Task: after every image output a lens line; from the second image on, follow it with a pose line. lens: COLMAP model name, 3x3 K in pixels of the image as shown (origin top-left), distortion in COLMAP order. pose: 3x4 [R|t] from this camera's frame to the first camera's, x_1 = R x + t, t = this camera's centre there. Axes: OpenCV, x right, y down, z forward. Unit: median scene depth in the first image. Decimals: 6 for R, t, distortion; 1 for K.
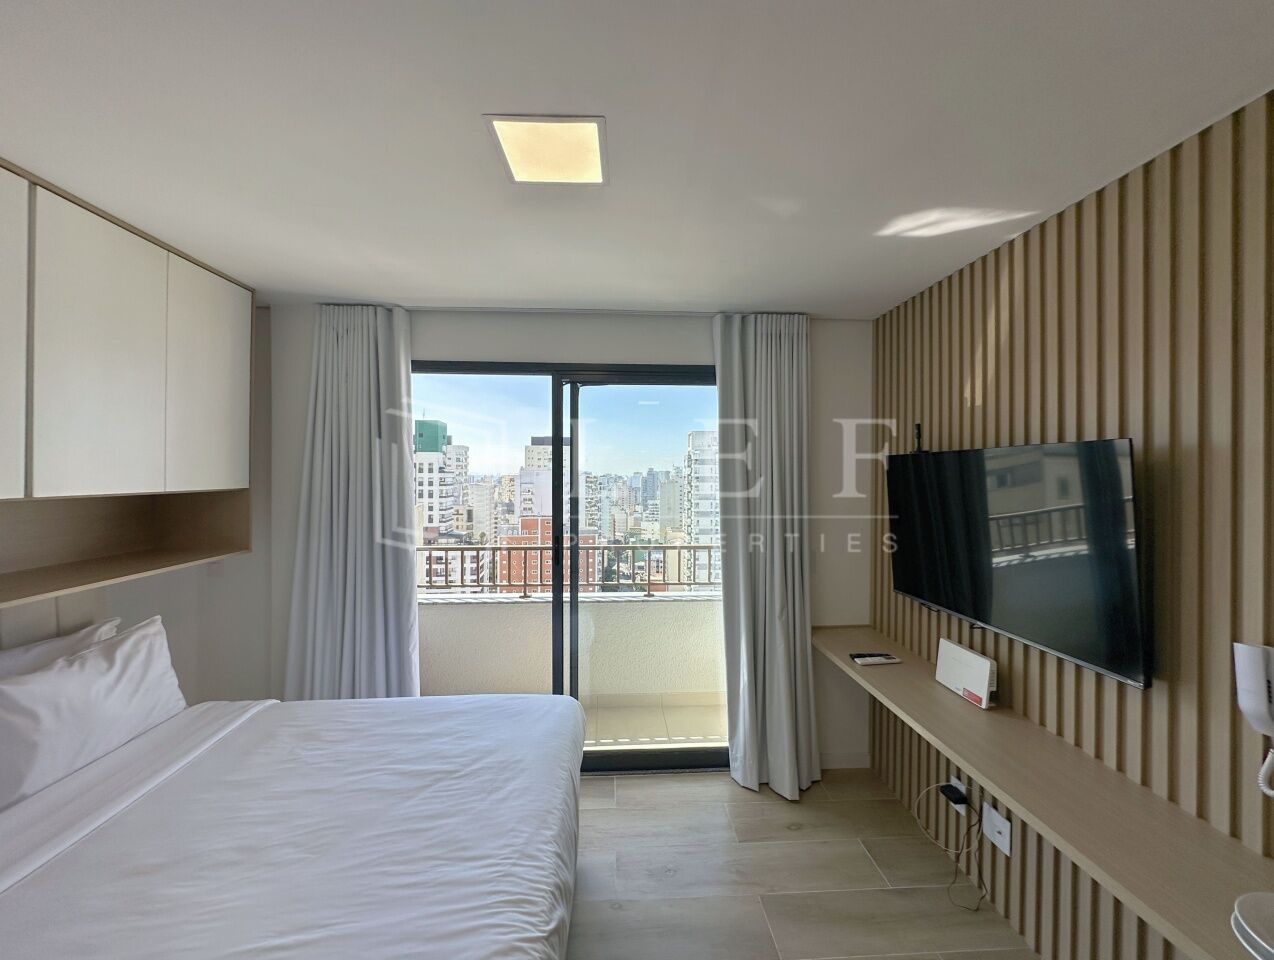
lens RADIAL K [[509.6, 0, 635.8], [0, 509.6, 475.7], [0, 0, 1]] dist [-0.002808, 0.000795]
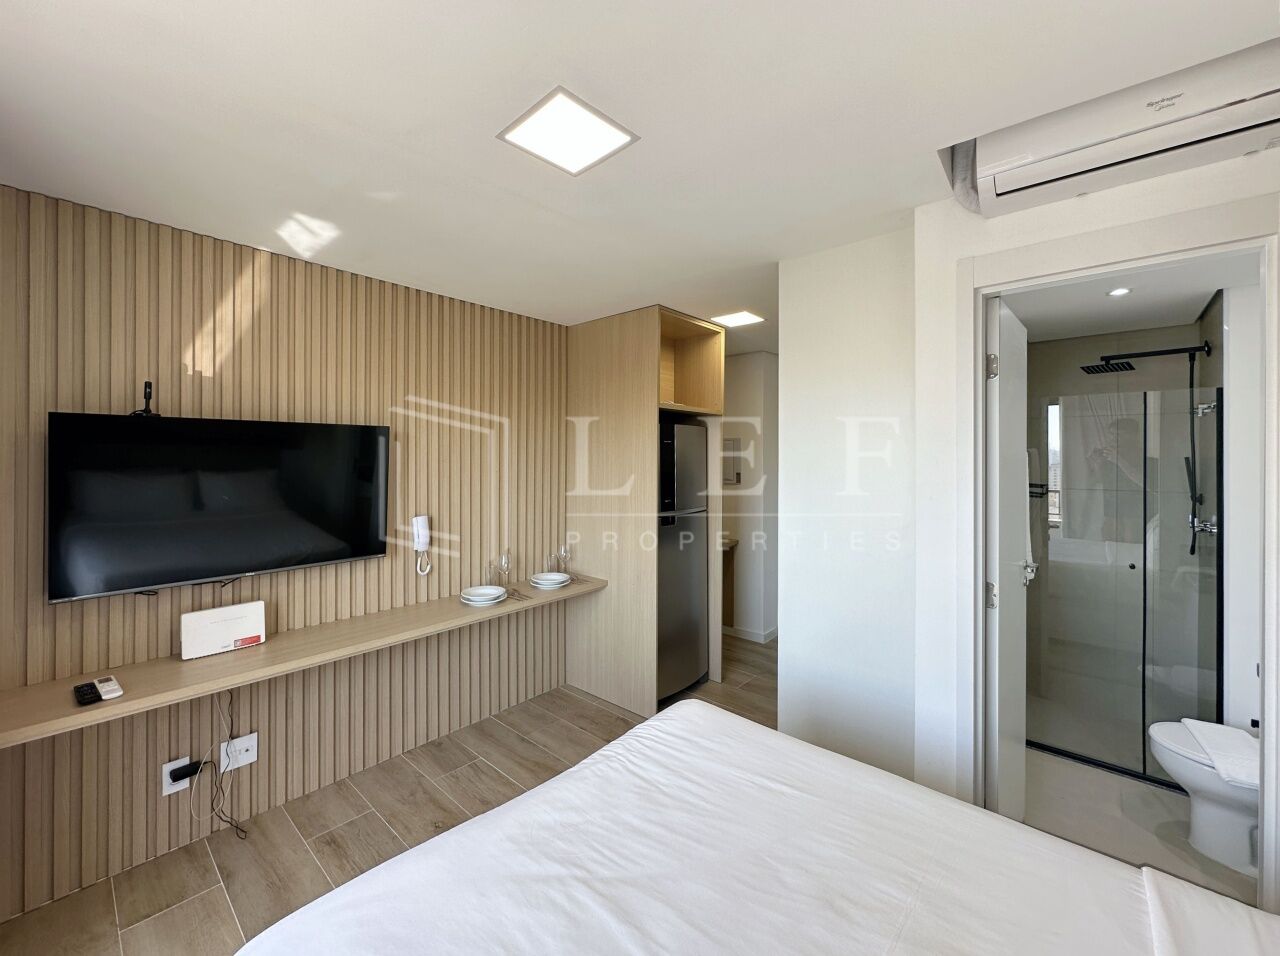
lens RADIAL K [[519.6, 0, 631.9], [0, 519.6, 456.0], [0, 0, 1]] dist [-0.000331, 0.000075]
pose [[-0.707941, -0.005022, 0.706253, -0.656969], [-0.003848, 0.999987, 0.003253, 0.016452], [-0.706261, -0.000415, -0.707952, 1.069722]]
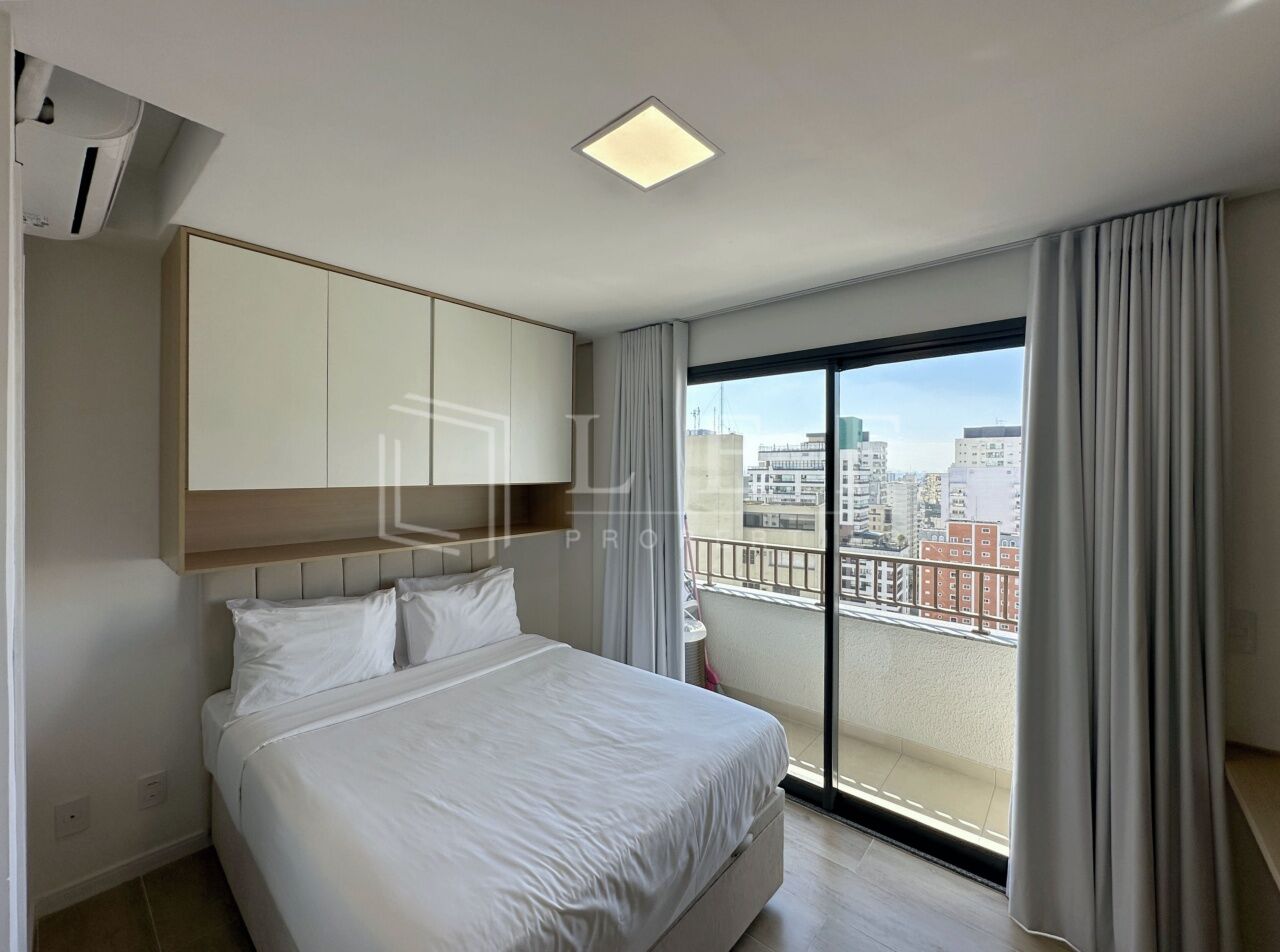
lens RADIAL K [[516.8, 0, 643.1], [0, 516.8, 472.3], [0, 0, 1]] dist [-0.004520, -0.000098]
pose [[0.724438, 0.002897, -0.689334, 0.336263], [-0.004224, 0.999991, -0.000237, -0.001905], [0.689327, 0.003084, 0.724444, 0.167521]]
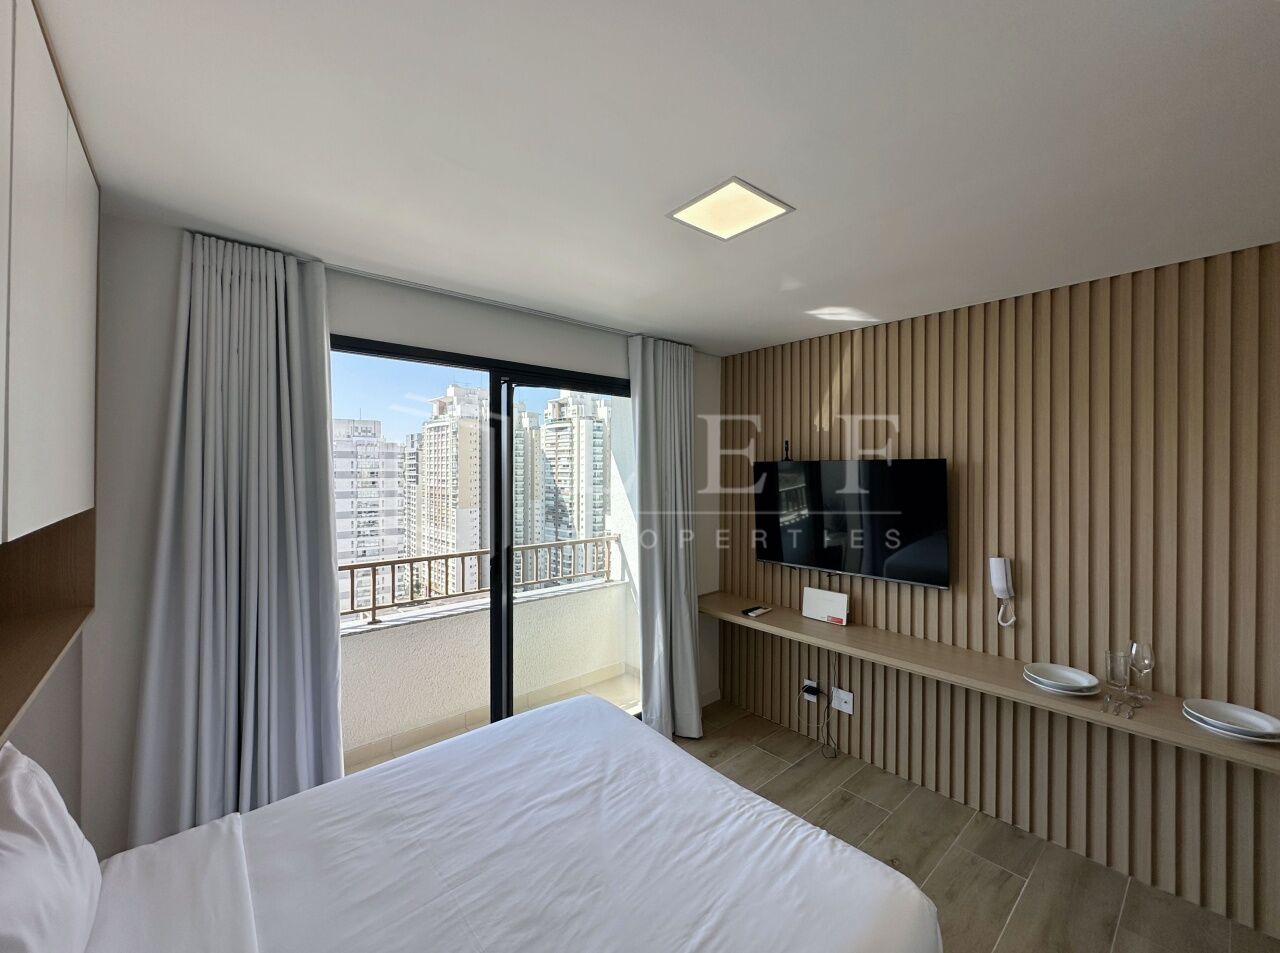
lens RADIAL K [[513.4, 0, 635.9], [0, 513.4, 472.7], [0, 0, 1]] dist [-0.001450, -0.000128]
pose [[0.791326, -0.005097, 0.611373, -0.682320], [0.002281, 0.999983, 0.005384, -0.021416], [-0.611390, -0.002866, 0.791324, 0.117824]]
